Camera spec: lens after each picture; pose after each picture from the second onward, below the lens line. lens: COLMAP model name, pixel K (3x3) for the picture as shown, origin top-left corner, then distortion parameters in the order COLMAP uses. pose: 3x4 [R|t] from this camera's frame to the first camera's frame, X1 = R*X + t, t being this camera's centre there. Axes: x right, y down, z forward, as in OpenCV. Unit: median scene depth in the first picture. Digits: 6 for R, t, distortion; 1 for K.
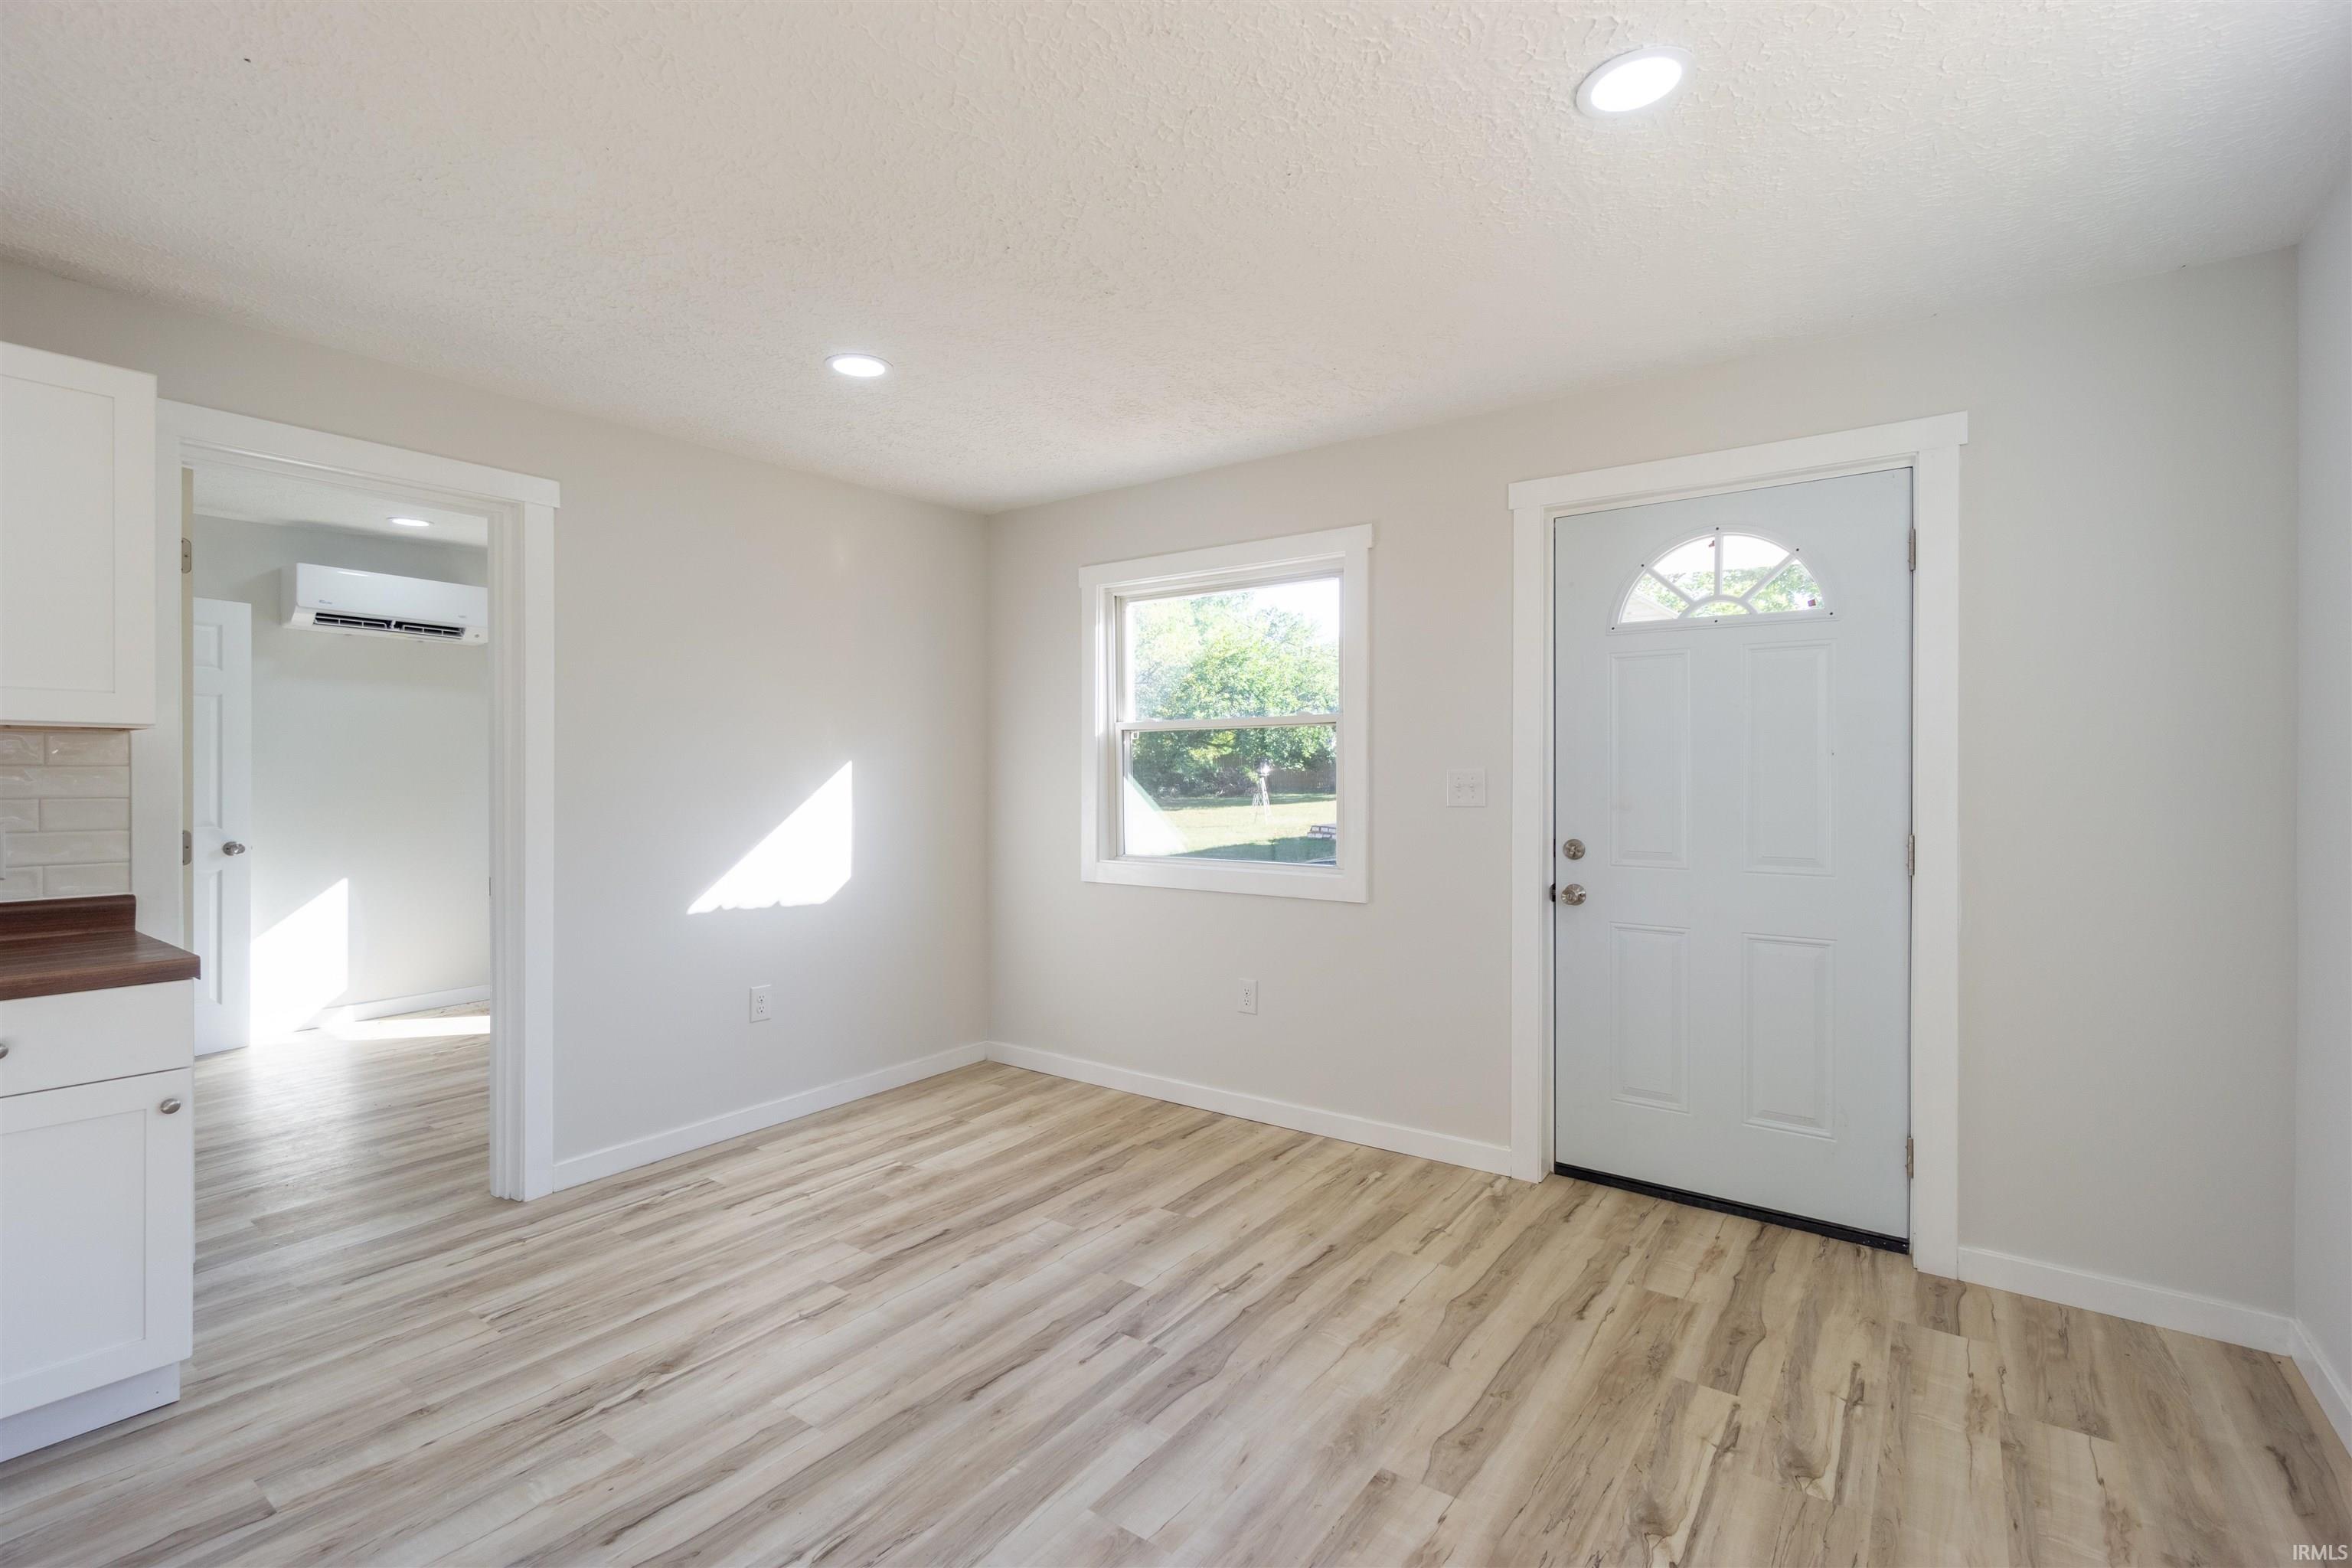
lens RADIAL K [[1027.8, 0, 1176.9], [0, 1027.8, 773.3], [0, 0, 1]] dist [-0.000163, 0.000360]
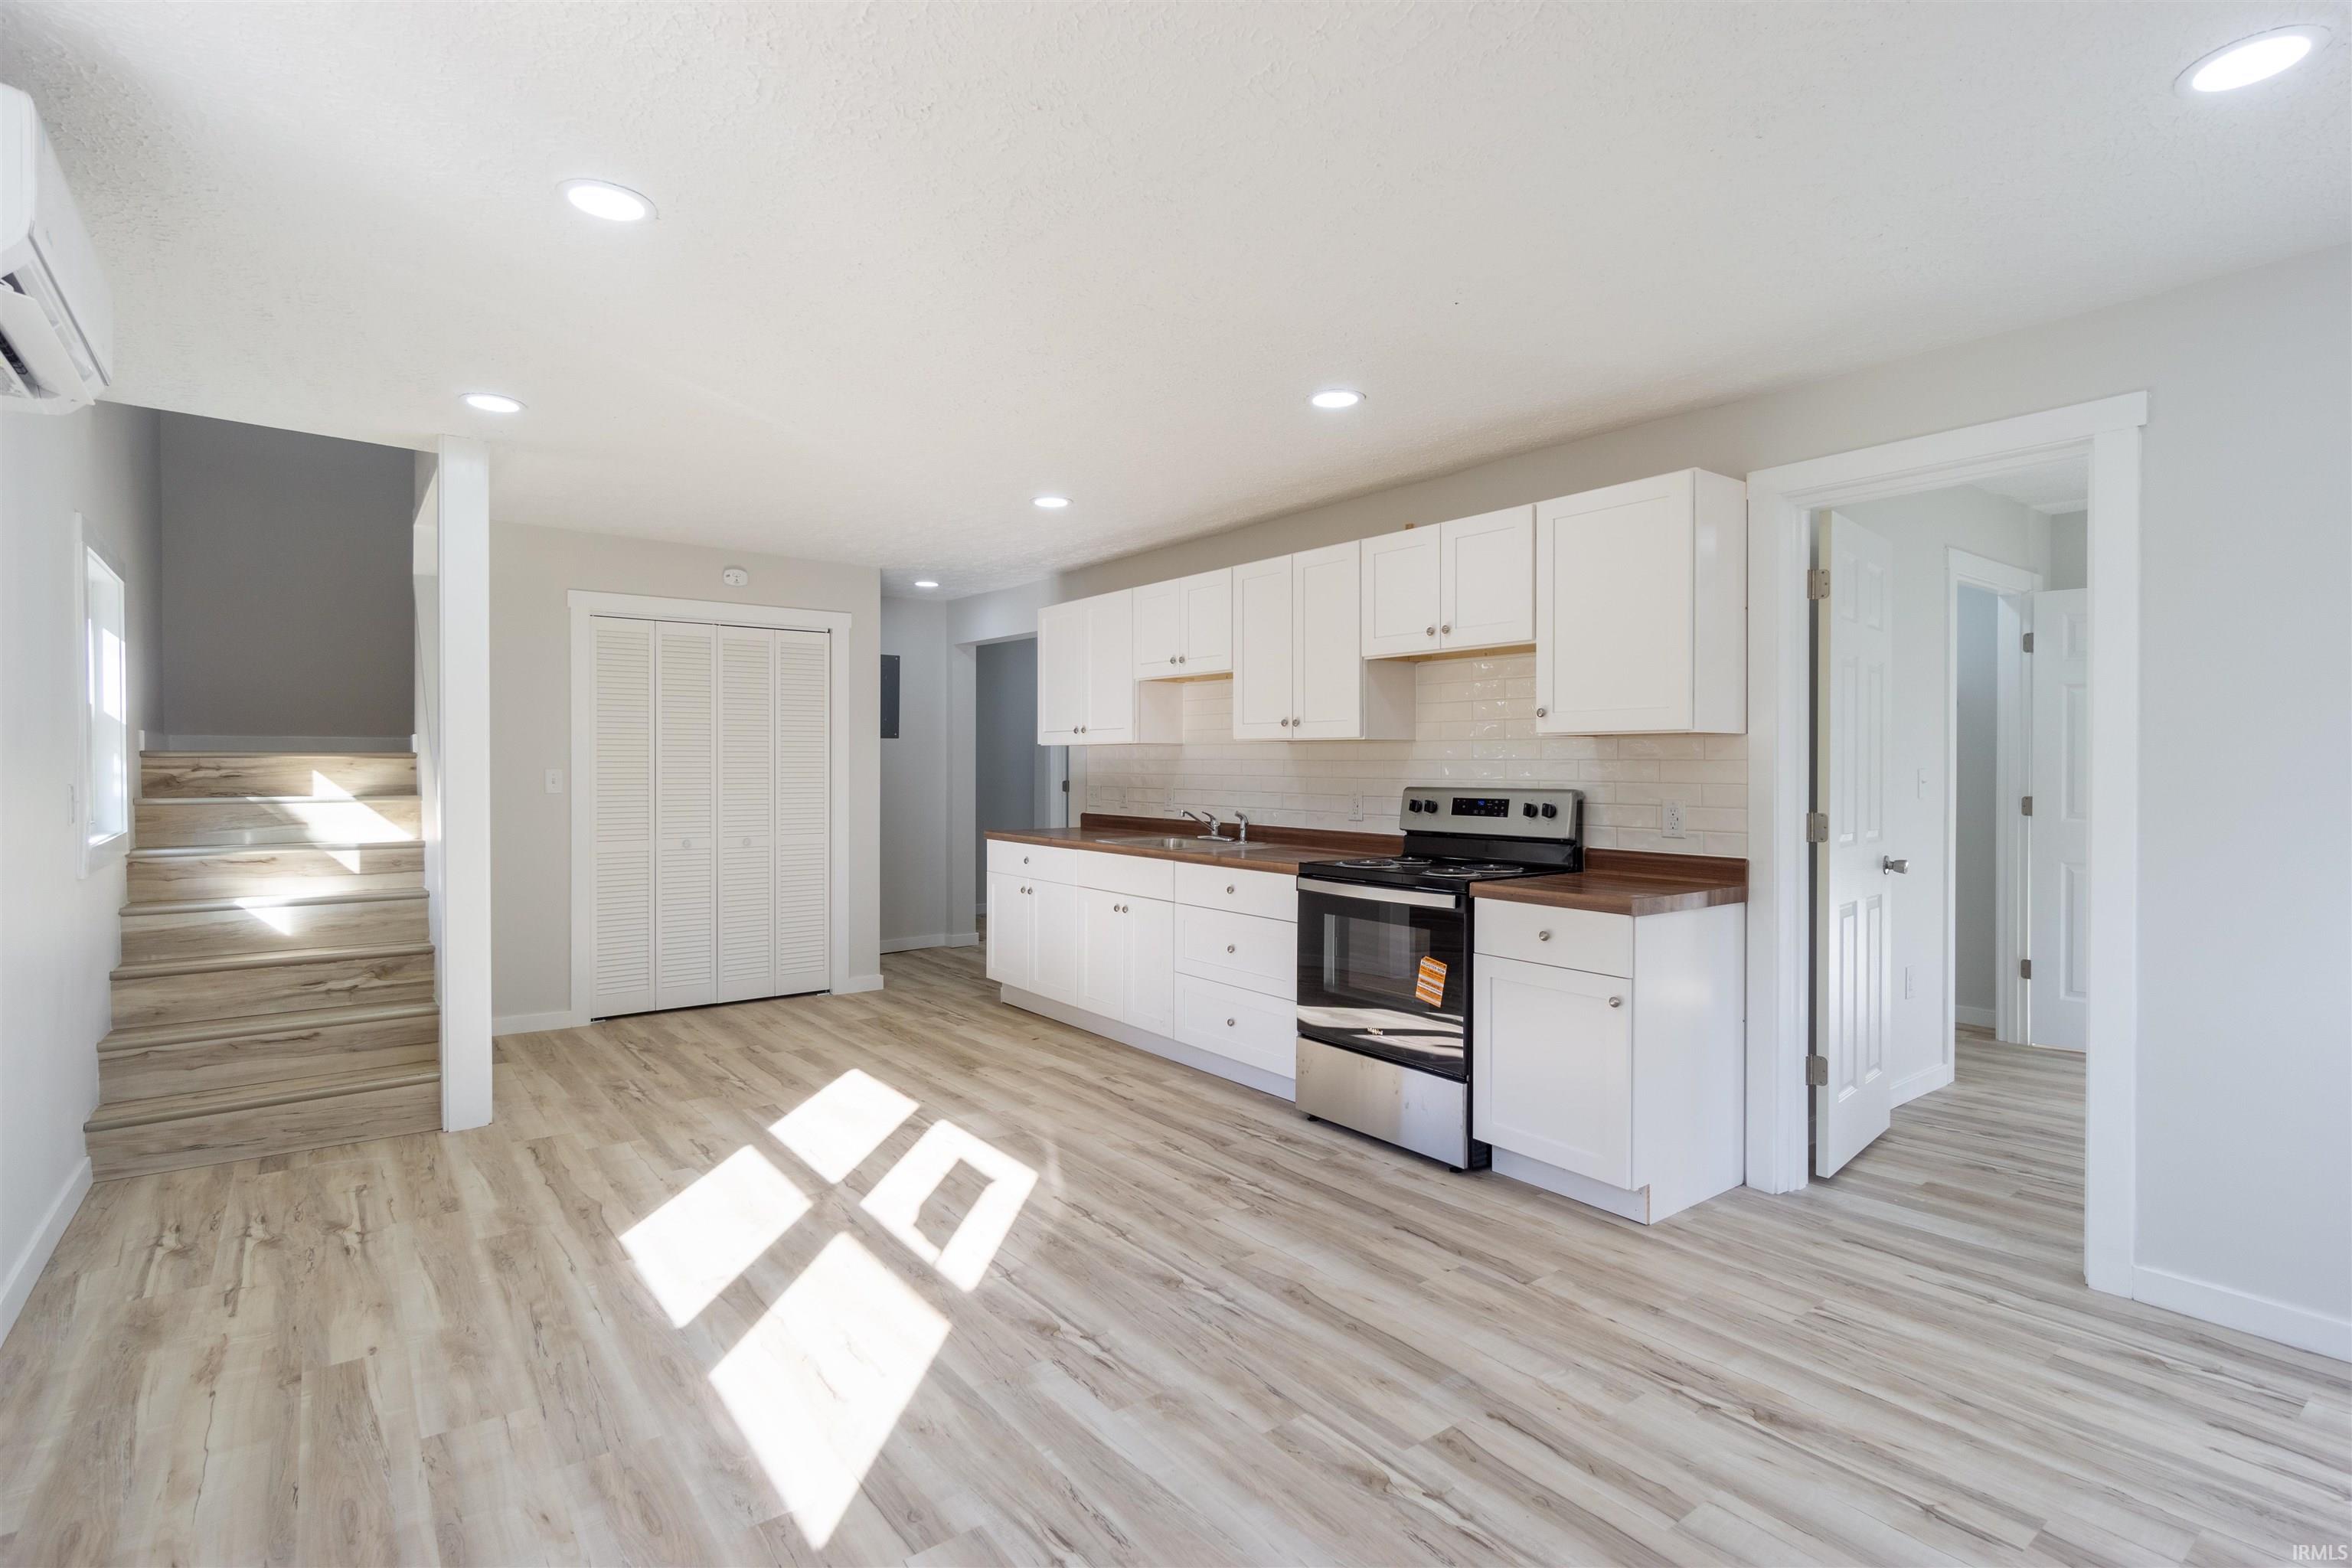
lens RADIAL K [[1113.7, 0, 1167.3], [0, 1113.7, 777.1], [0, 0, 1]] dist [-0.017178, 0.000949]
pose [[-0.268930, 0.015452, -0.963036, 0.511889], [-0.004437, 0.999841, 0.017282, -0.005708], [0.963150, 0.008921, -0.268818, 0.655719]]
